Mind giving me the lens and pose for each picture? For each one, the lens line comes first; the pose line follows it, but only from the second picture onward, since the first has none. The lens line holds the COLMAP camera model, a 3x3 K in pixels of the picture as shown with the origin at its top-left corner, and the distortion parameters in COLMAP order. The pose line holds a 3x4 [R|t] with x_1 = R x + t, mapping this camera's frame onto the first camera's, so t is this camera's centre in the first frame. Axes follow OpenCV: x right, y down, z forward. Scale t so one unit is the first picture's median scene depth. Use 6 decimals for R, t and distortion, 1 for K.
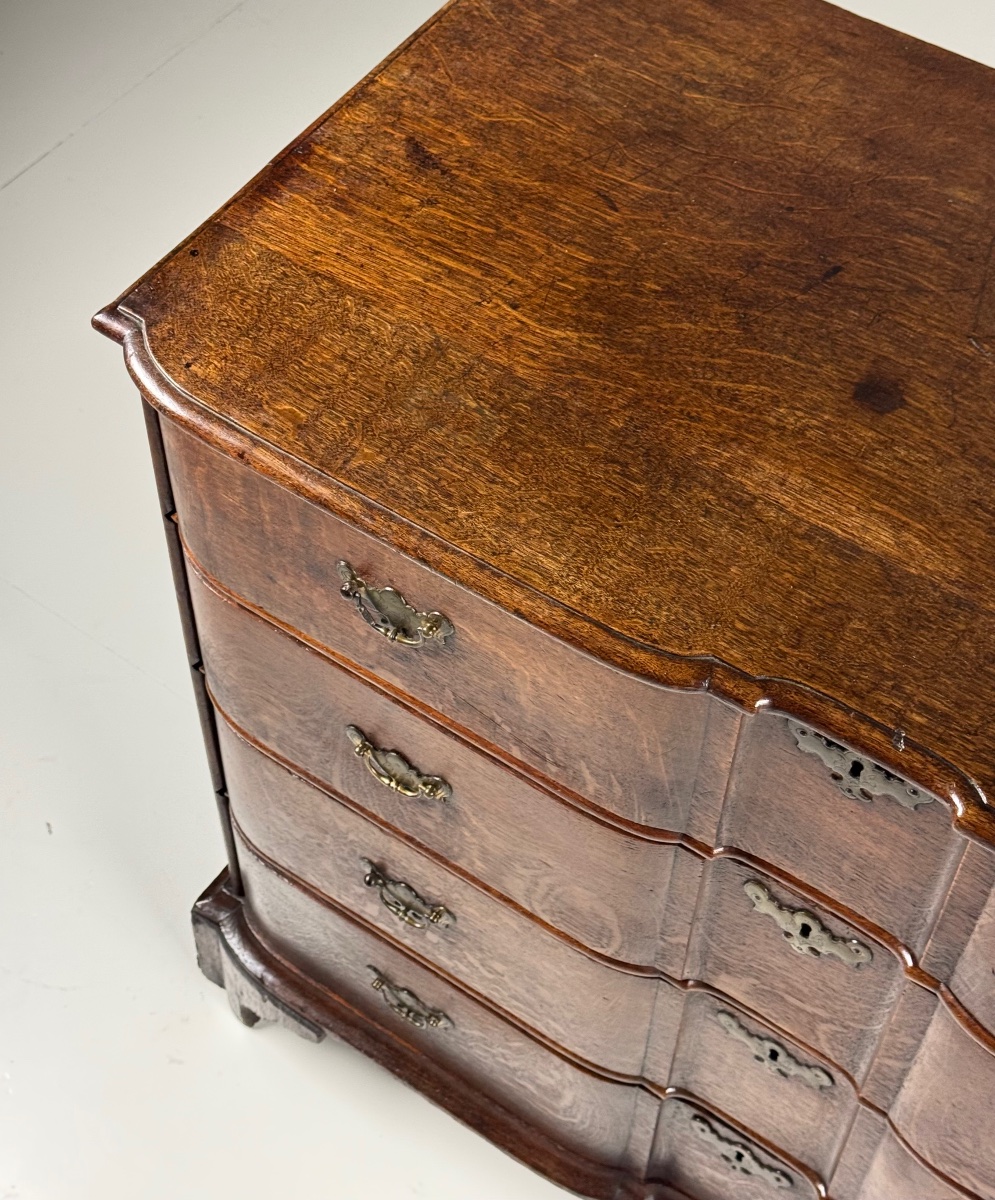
lens RADIAL K [[2003.9, 0, 464.1], [0, 2003.9, 542.0], [0, 0, 1]] dist [0.116928, 0.000000]
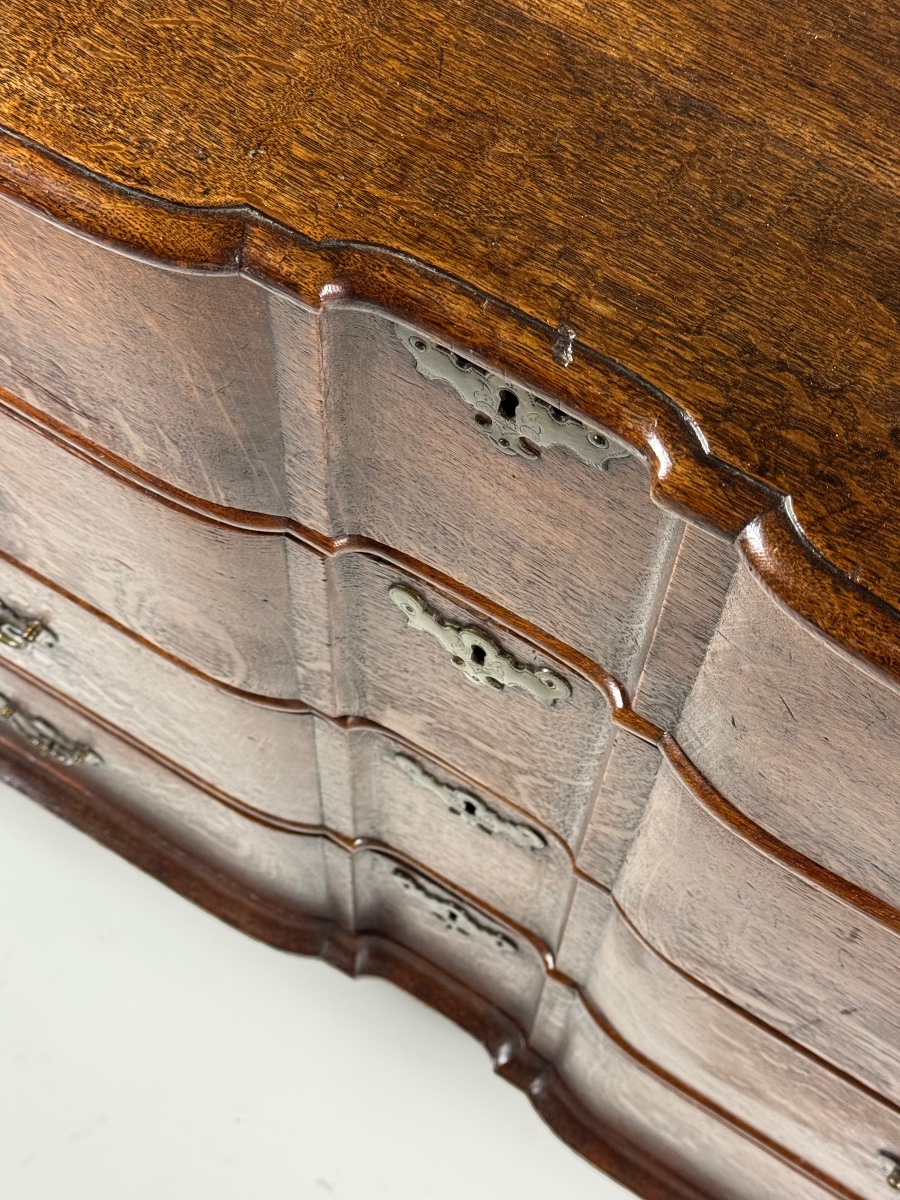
lens RADIAL K [[1805.2, 0, 450.4], [0, 1805.2, 601.6], [0, 0, 1]] dist [0.144651, 0.000000]
pose [[0.998954, -0.026252, 0.037446, 0.140664], [0.018464, 0.980644, 0.194926, 0.059364], [-0.041839, -0.194030, 0.980103, 0.425096]]
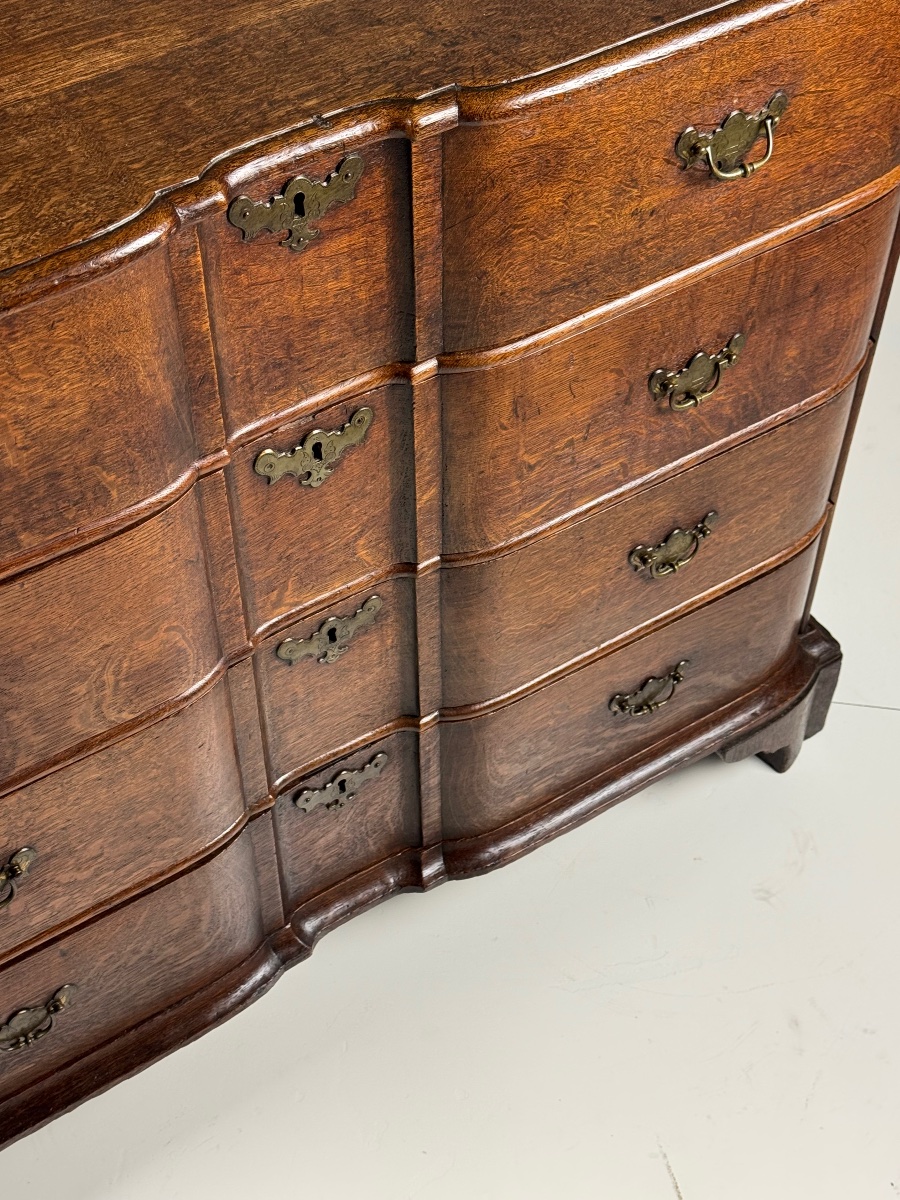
lens RADIAL K [[1746.8, 0, 447.0], [0, 1746.8, 599.8], [0, 0, 1]] dist [0.140626, 0.000000]
pose [[0.380652, -0.698228, 0.606285, -0.415415], [0.730342, 0.629152, 0.266022, 0.049714], [-0.567190, 0.341534, 0.749433, 0.316434]]
